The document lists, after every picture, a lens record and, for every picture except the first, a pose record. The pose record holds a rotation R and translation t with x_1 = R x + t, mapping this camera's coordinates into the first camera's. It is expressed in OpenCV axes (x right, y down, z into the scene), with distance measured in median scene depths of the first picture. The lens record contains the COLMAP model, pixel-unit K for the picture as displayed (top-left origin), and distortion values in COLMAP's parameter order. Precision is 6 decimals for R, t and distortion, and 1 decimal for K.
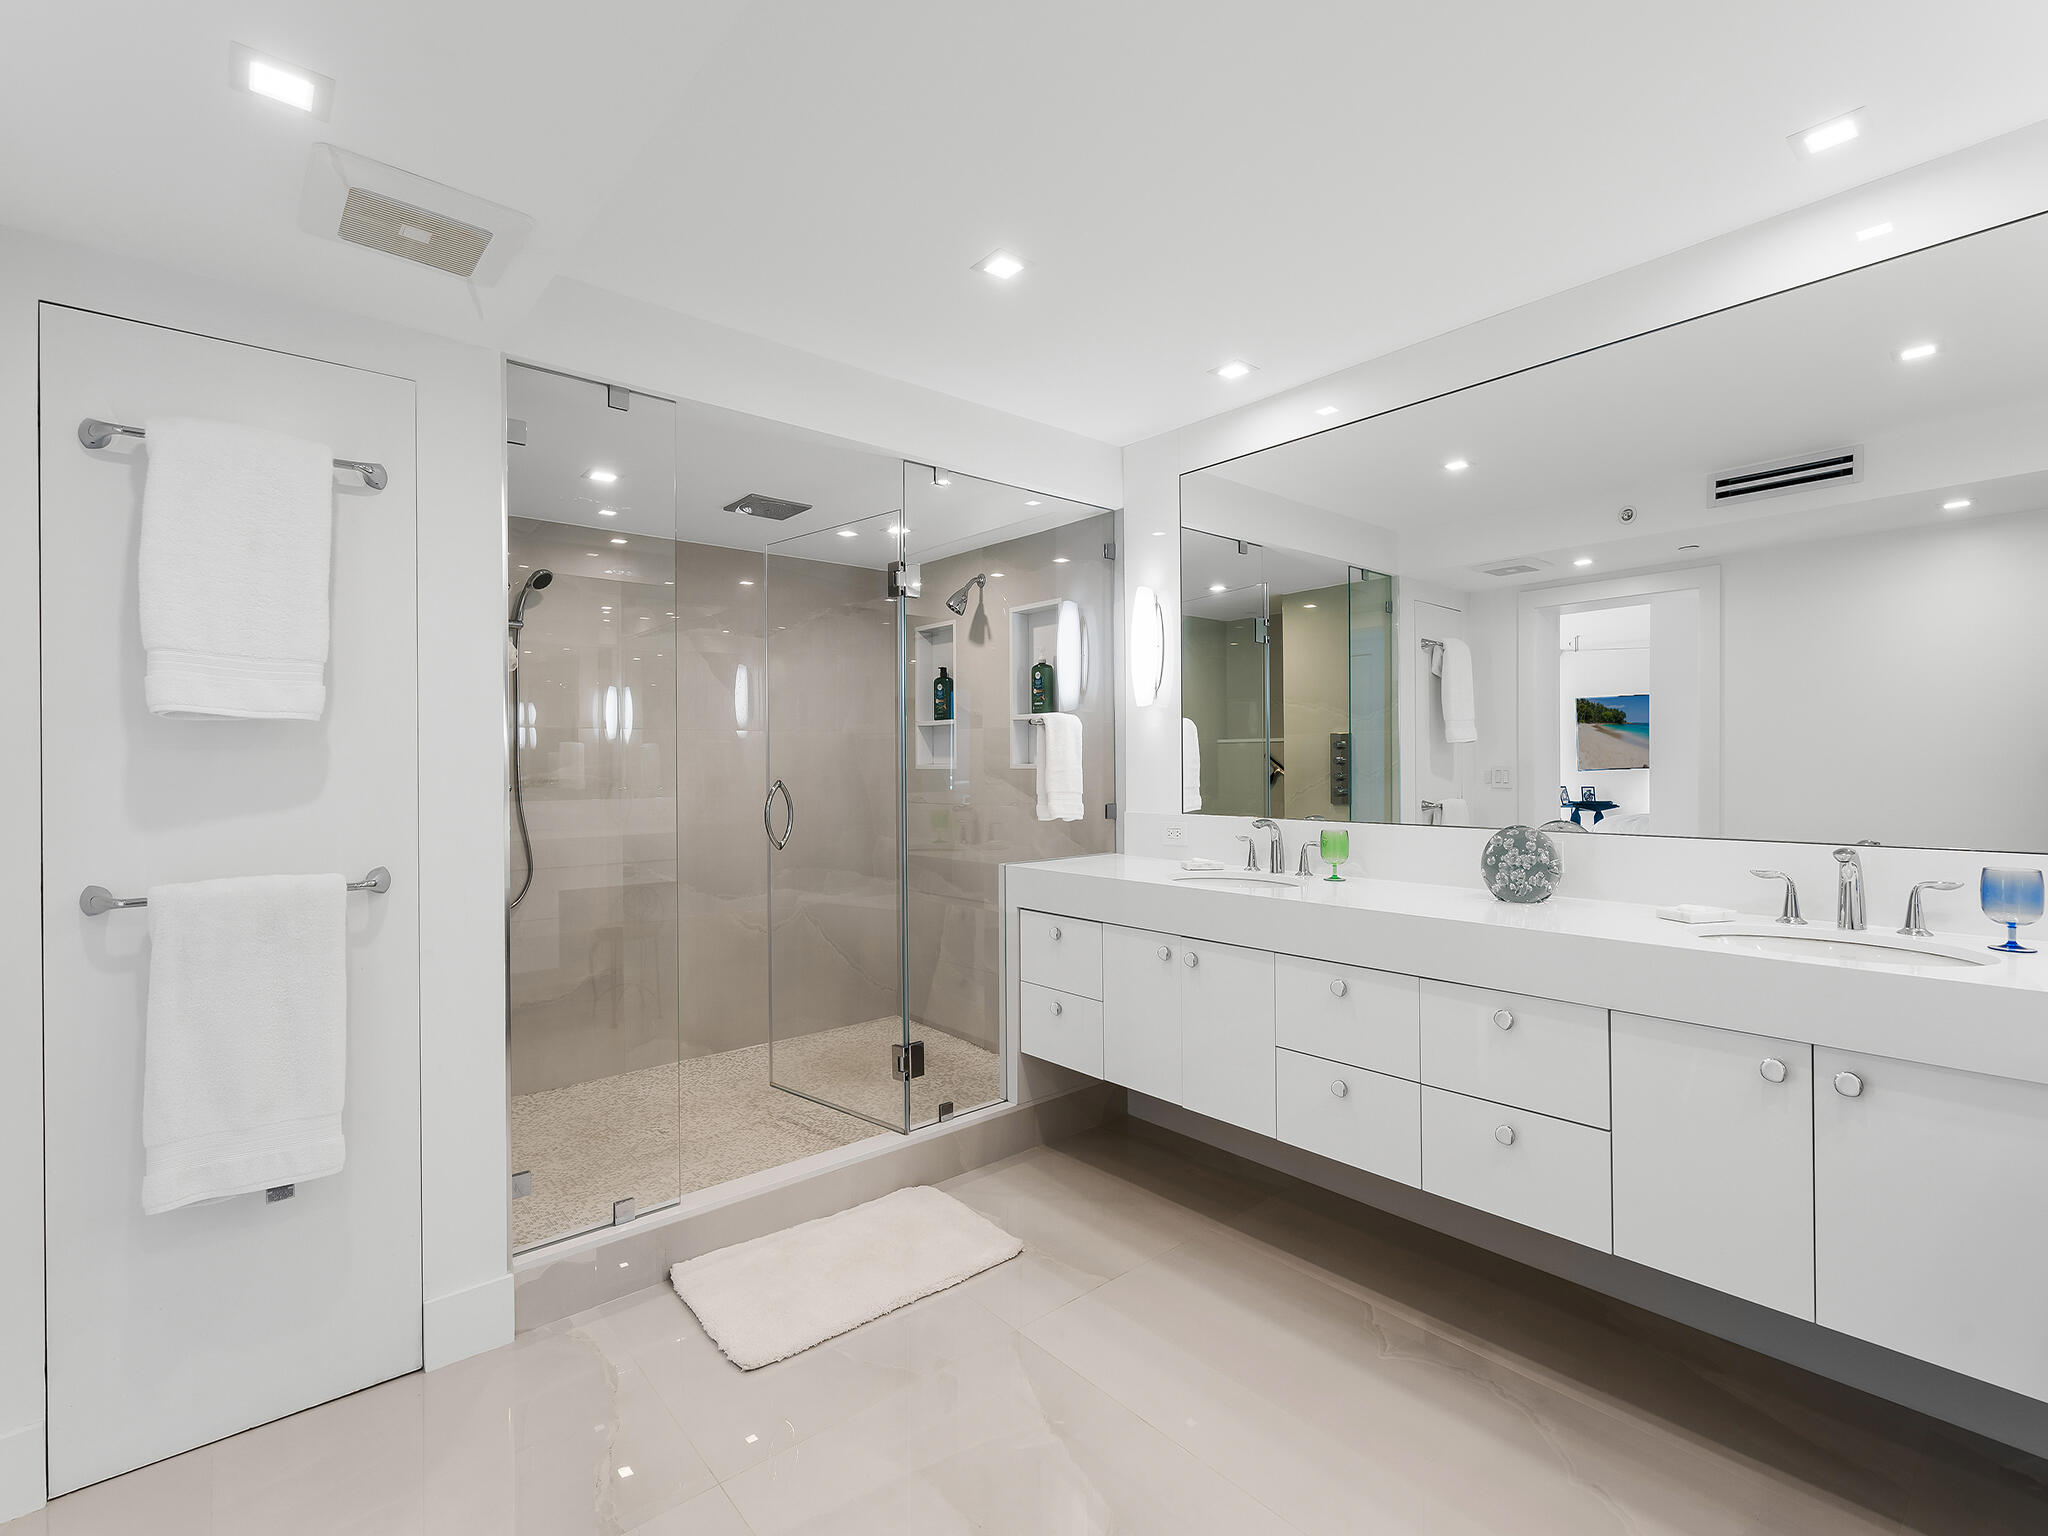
lens RADIAL K [[933.6, 0, 1004.5], [0, 933.6, 762.1], [0, 0, 1]] dist [-0.003393, 0.001256]
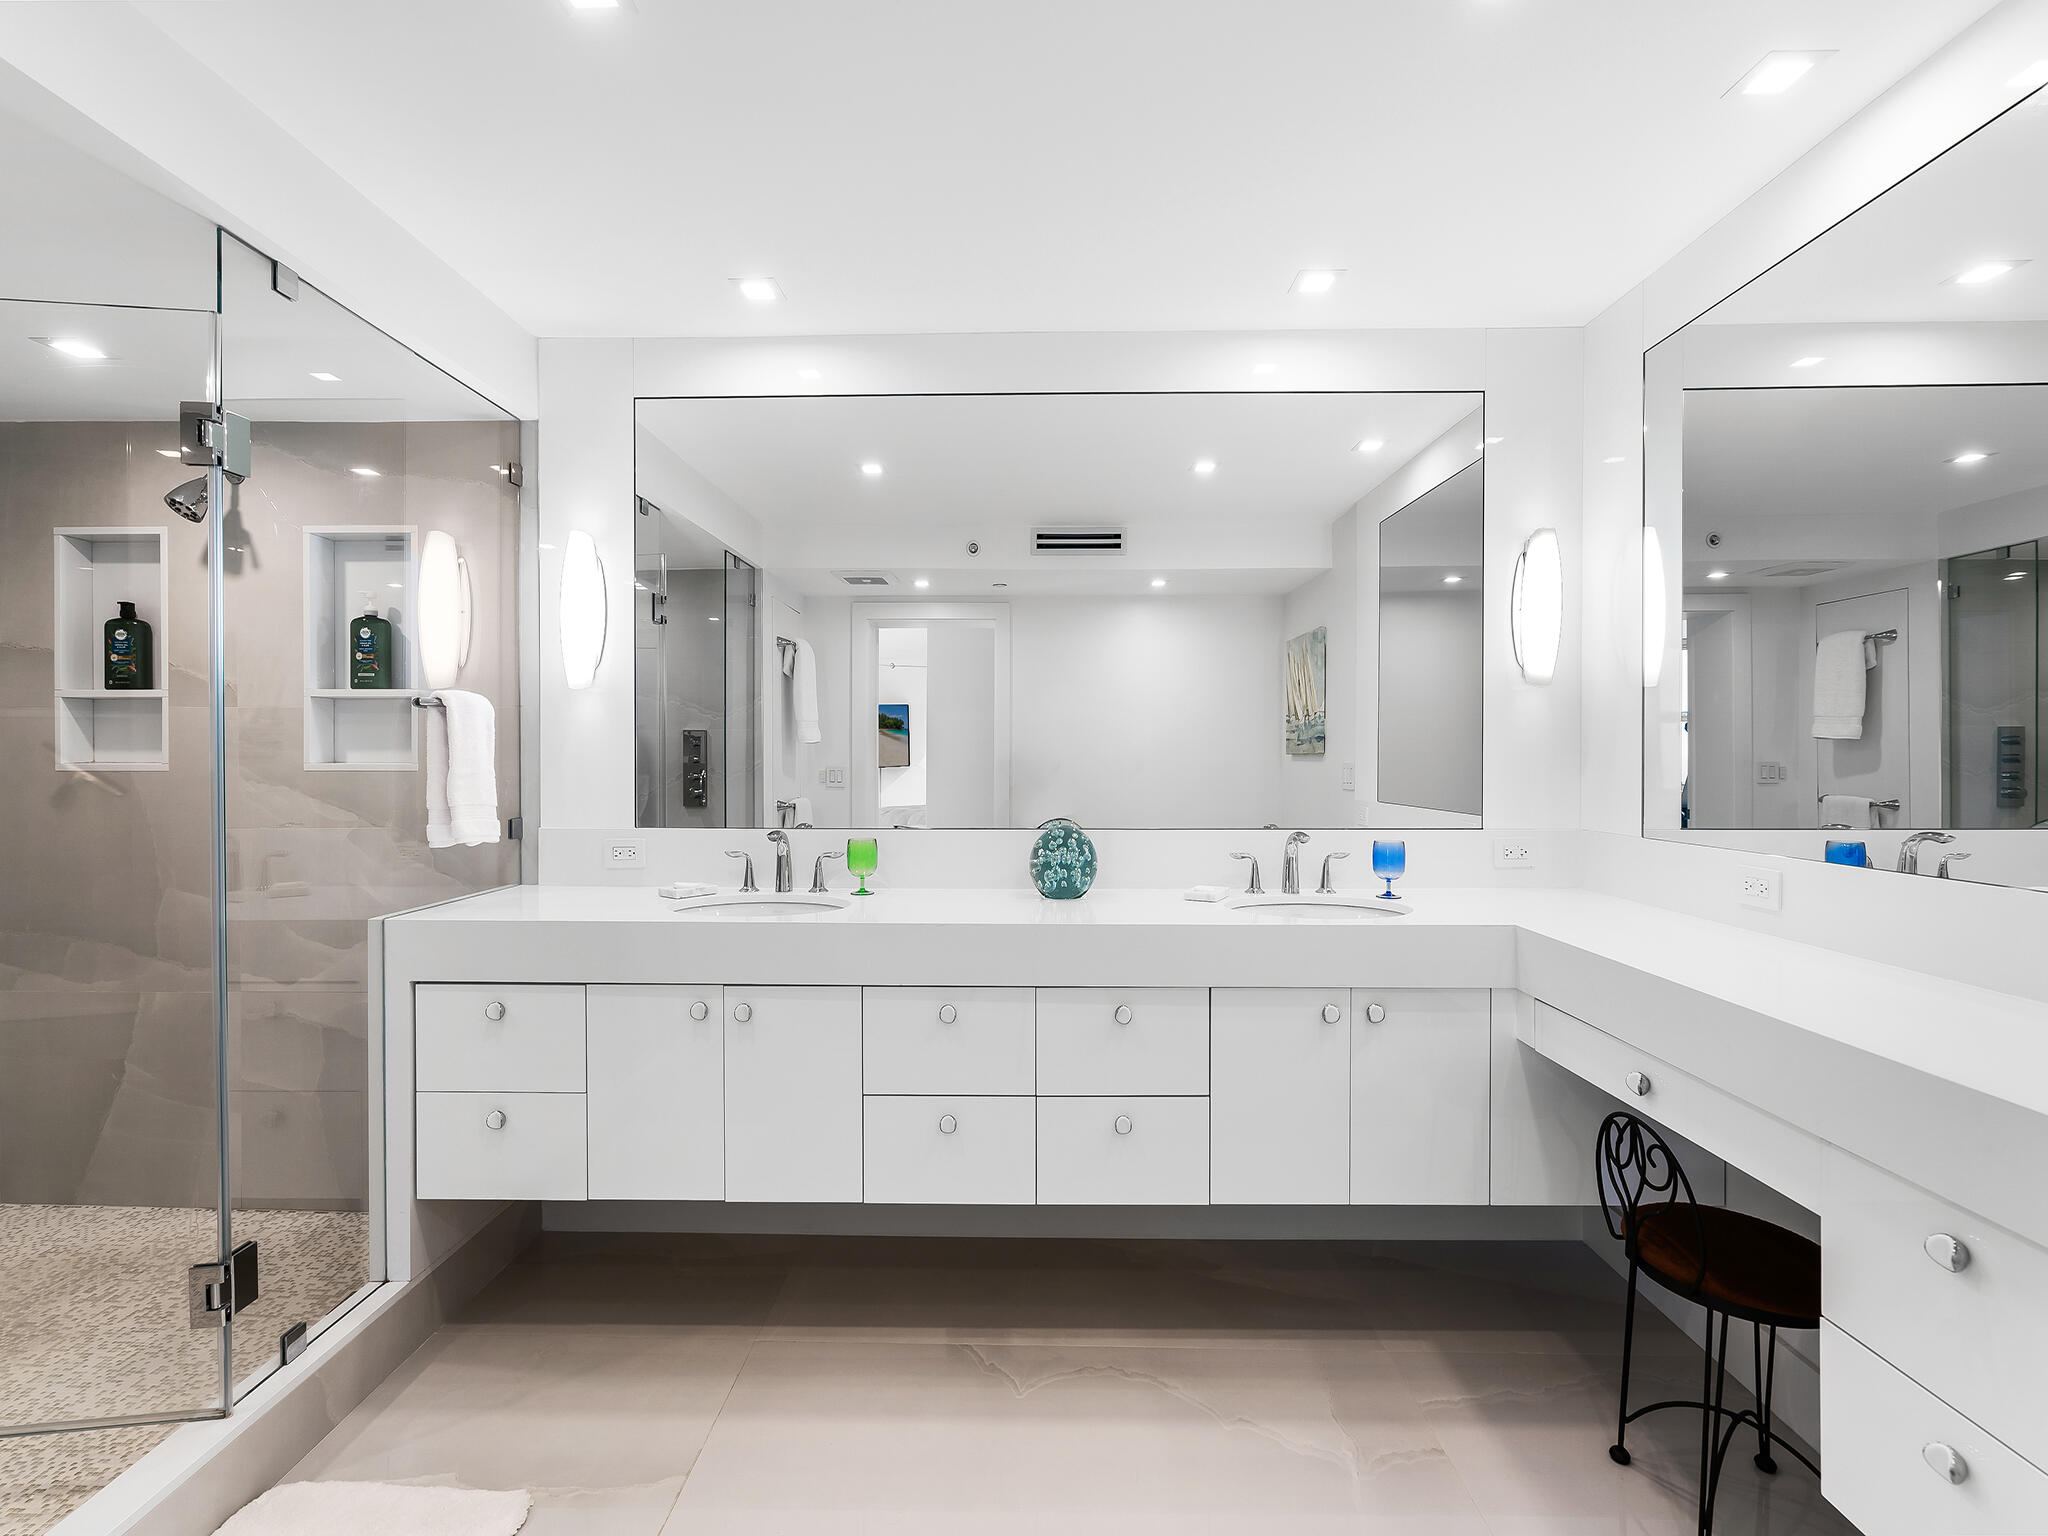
lens RADIAL K [[933.6, 0, 1016.3], [0, 933.6, 763.7], [0, 0, 1]] dist [-0.003393, 0.001256]
pose [[0.662258, 0.003110, 0.749270, -0.183605], [-0.005752, 0.999983, 0.000934, -0.001395], [-0.749254, -0.004928, 0.662265, 0.229523]]
